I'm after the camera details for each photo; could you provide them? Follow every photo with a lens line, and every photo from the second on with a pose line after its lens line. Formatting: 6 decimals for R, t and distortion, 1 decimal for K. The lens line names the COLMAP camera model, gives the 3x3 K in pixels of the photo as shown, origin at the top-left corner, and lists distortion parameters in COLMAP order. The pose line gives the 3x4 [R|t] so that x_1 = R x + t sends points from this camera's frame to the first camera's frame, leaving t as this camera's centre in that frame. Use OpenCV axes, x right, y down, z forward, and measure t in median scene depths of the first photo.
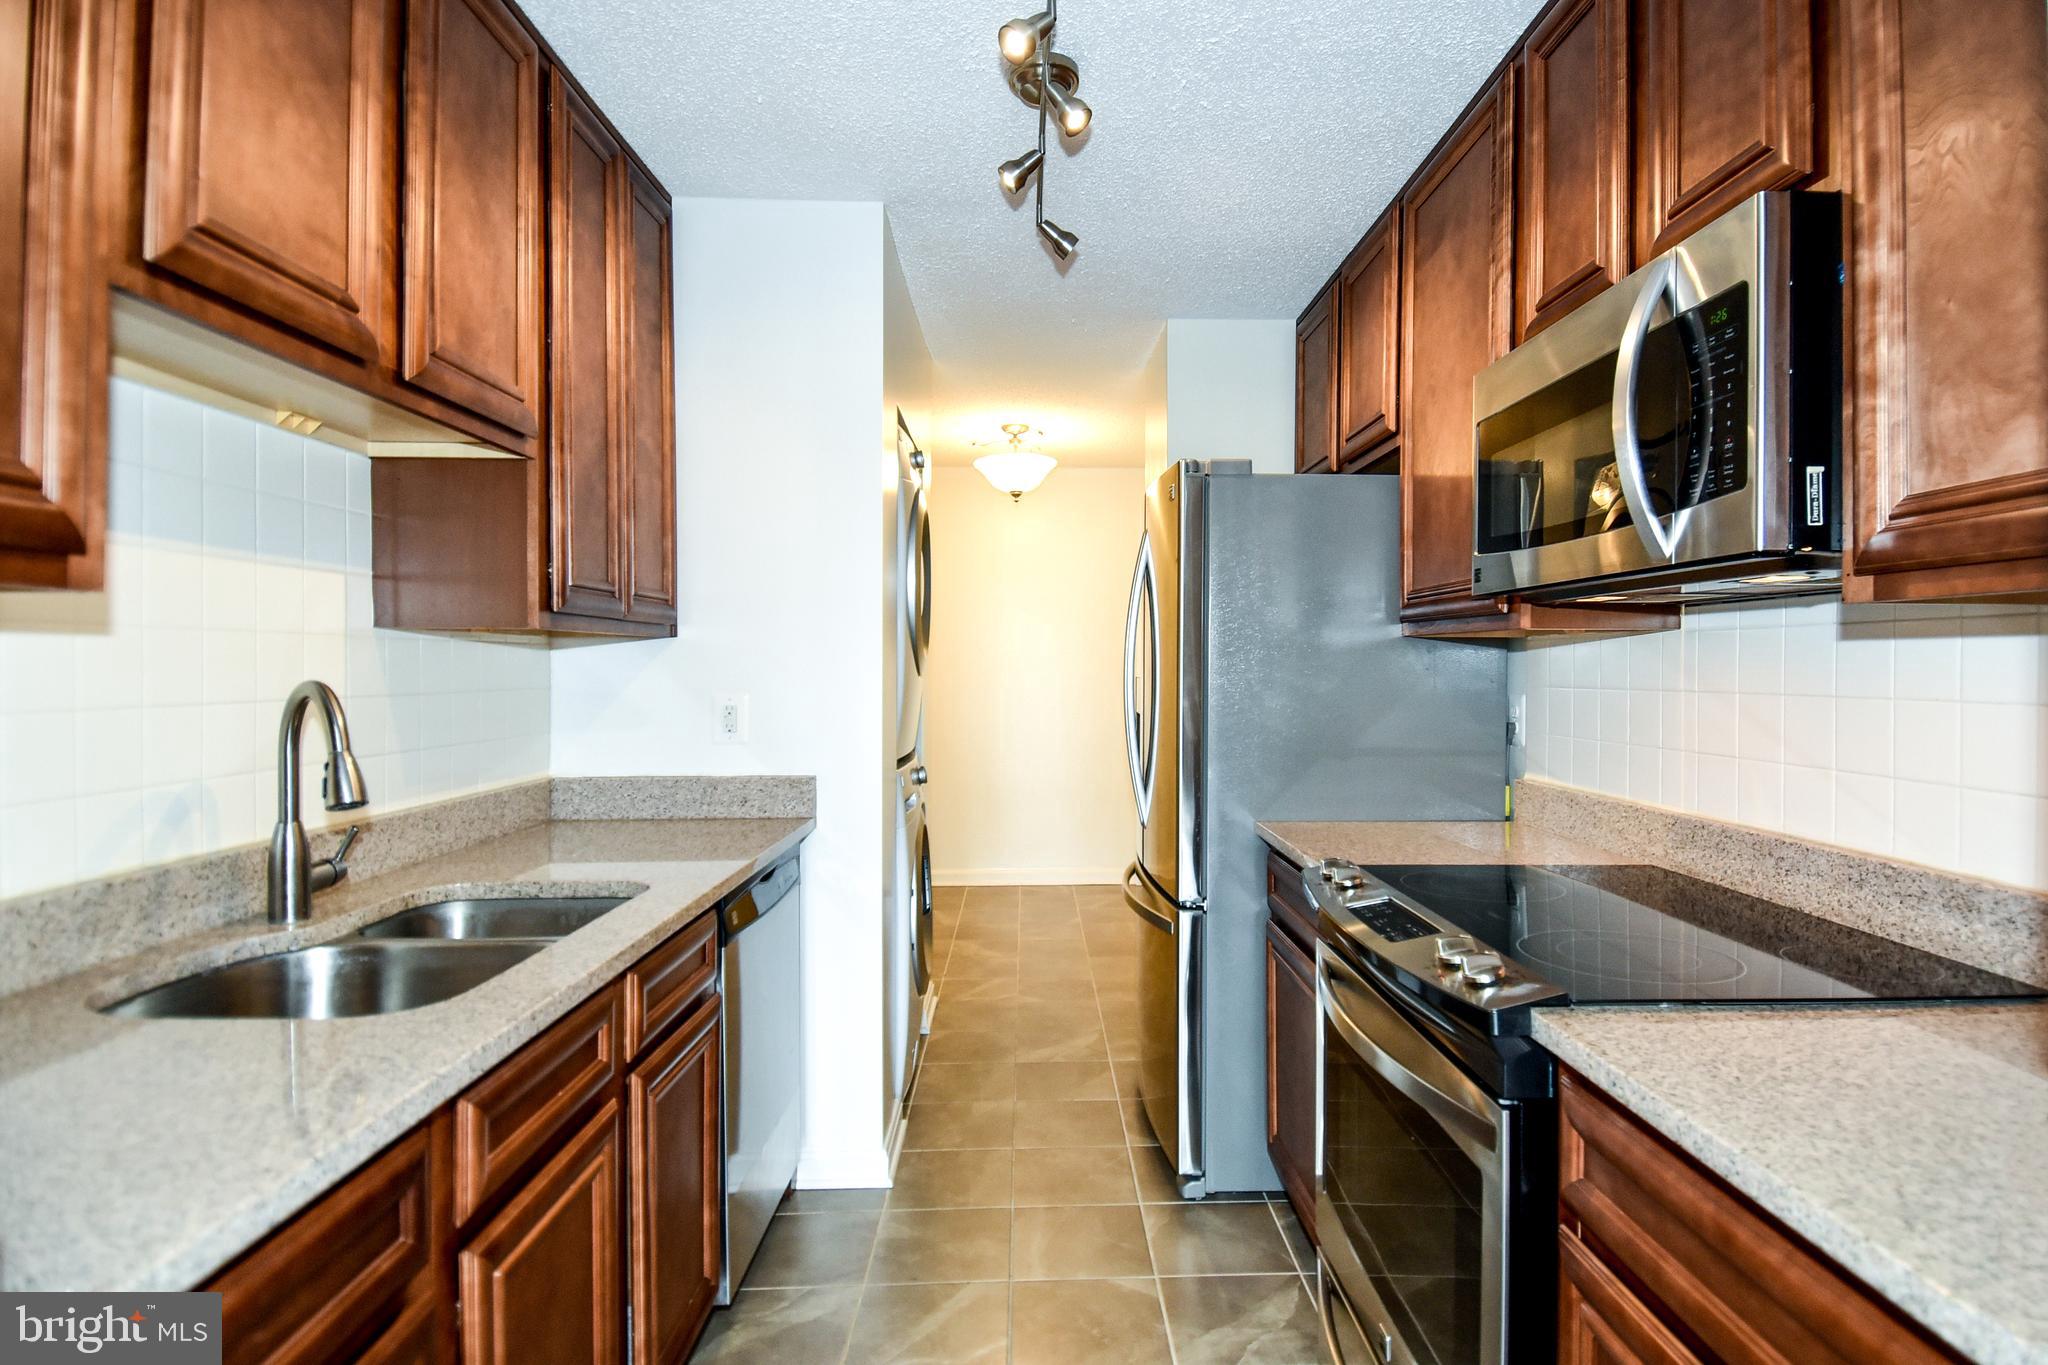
lens RADIAL K [[1097.8, 0, 1086.6], [0, 1097.8, 670.4], [0, 0, 1]] dist [0.036503, -0.035143]
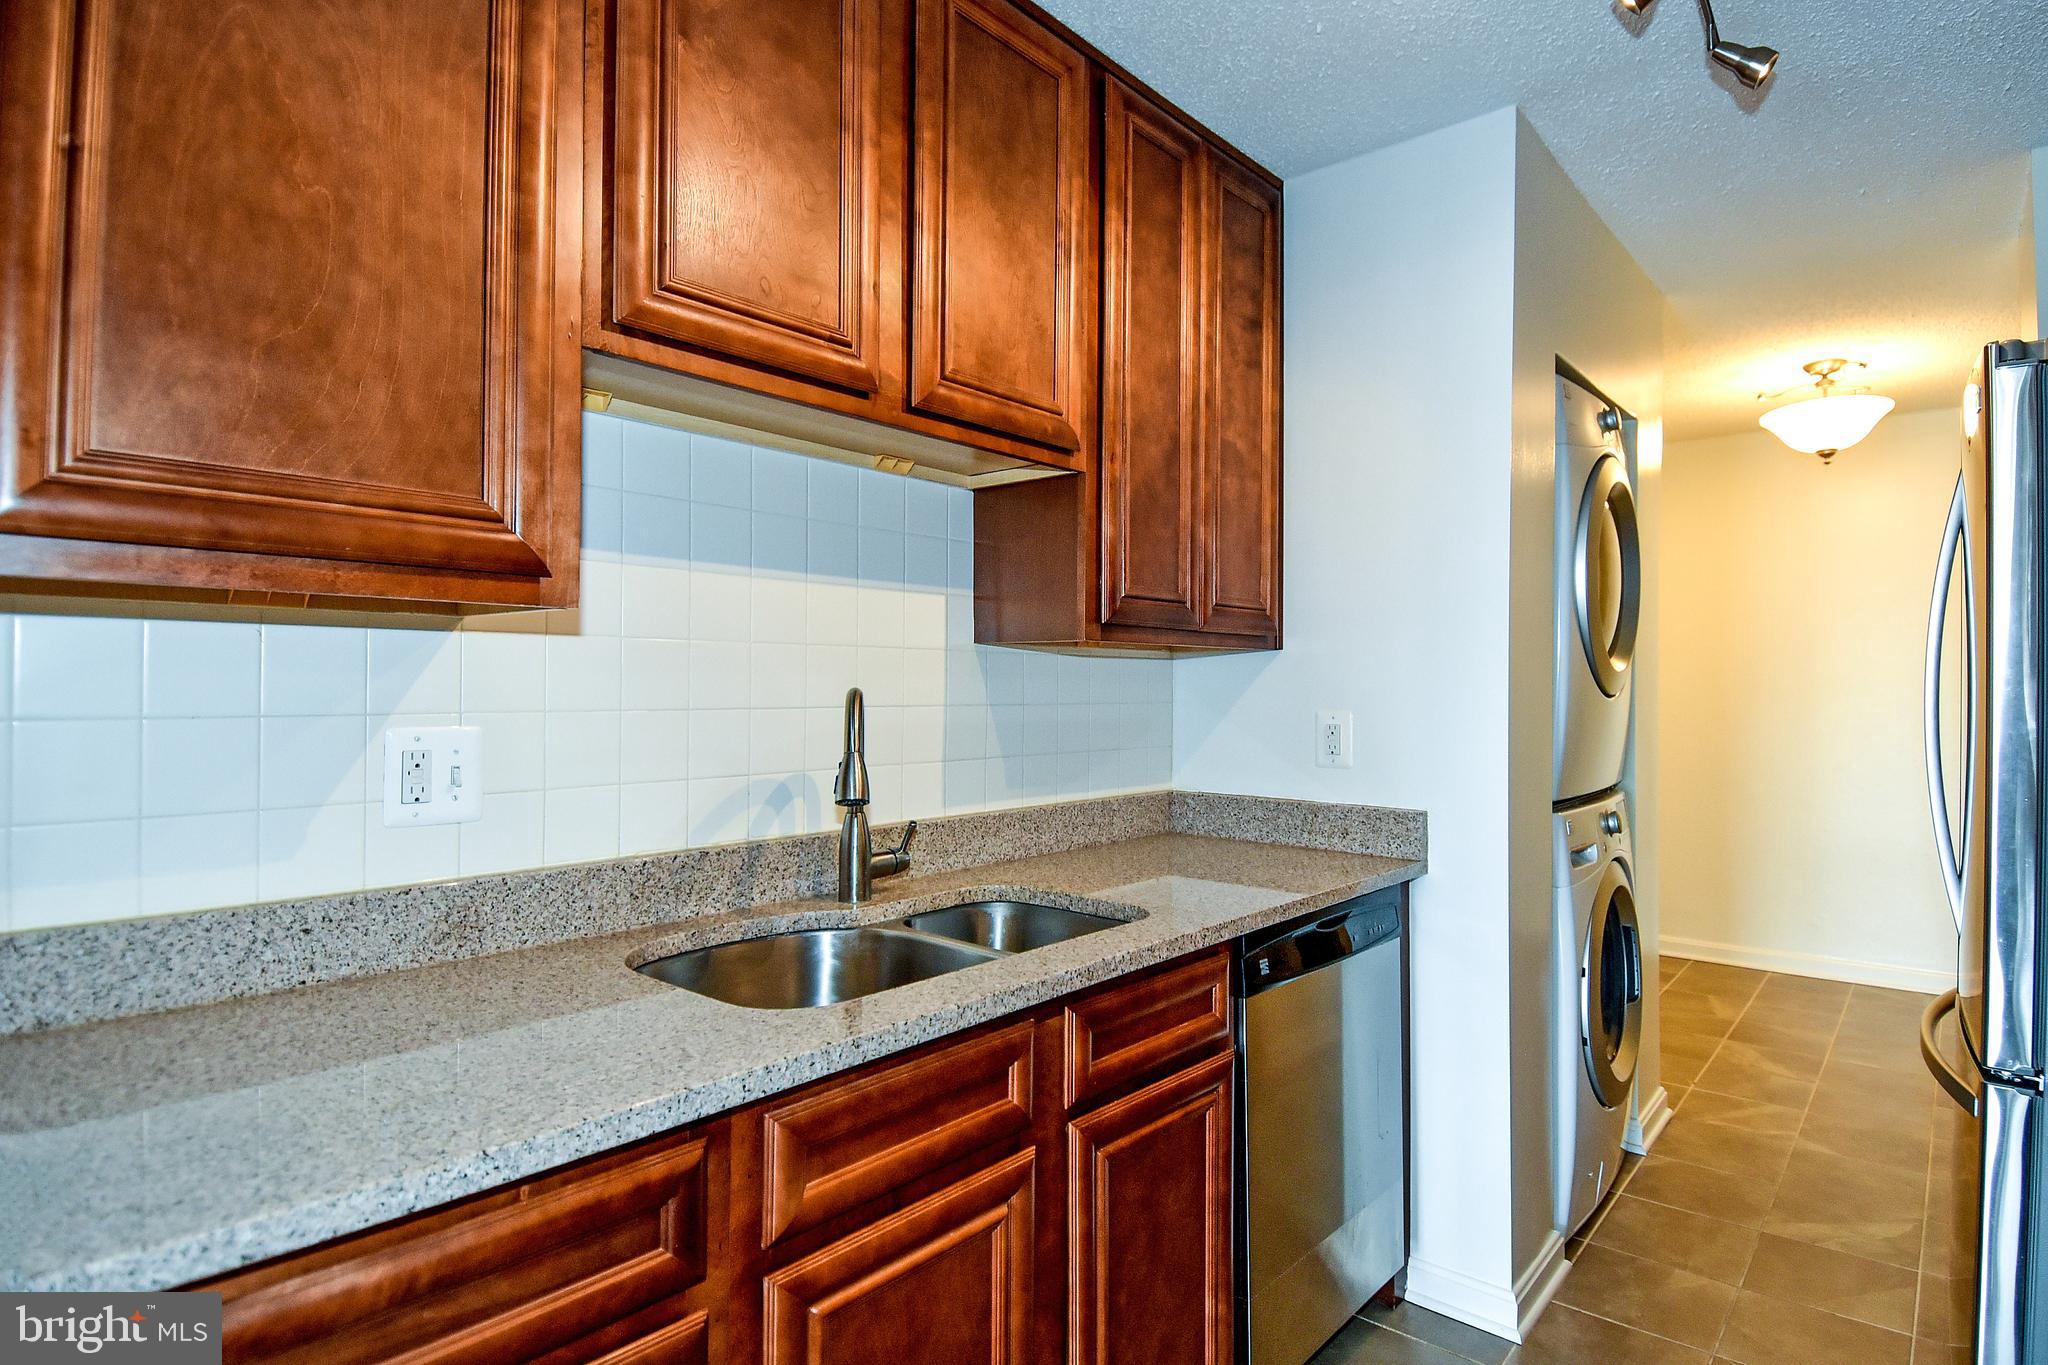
lens RADIAL K [[1097.8, 0, 1026.7], [0, 1097.8, 671.6], [0, 0, 1]] dist [0.036503, -0.035143]
pose [[0.731742, -0.003198, -0.681574, 0.071806], [-0.009183, 0.999852, -0.014551, 0.002777], [0.681520, 0.016906, 0.731605, 0.120598]]
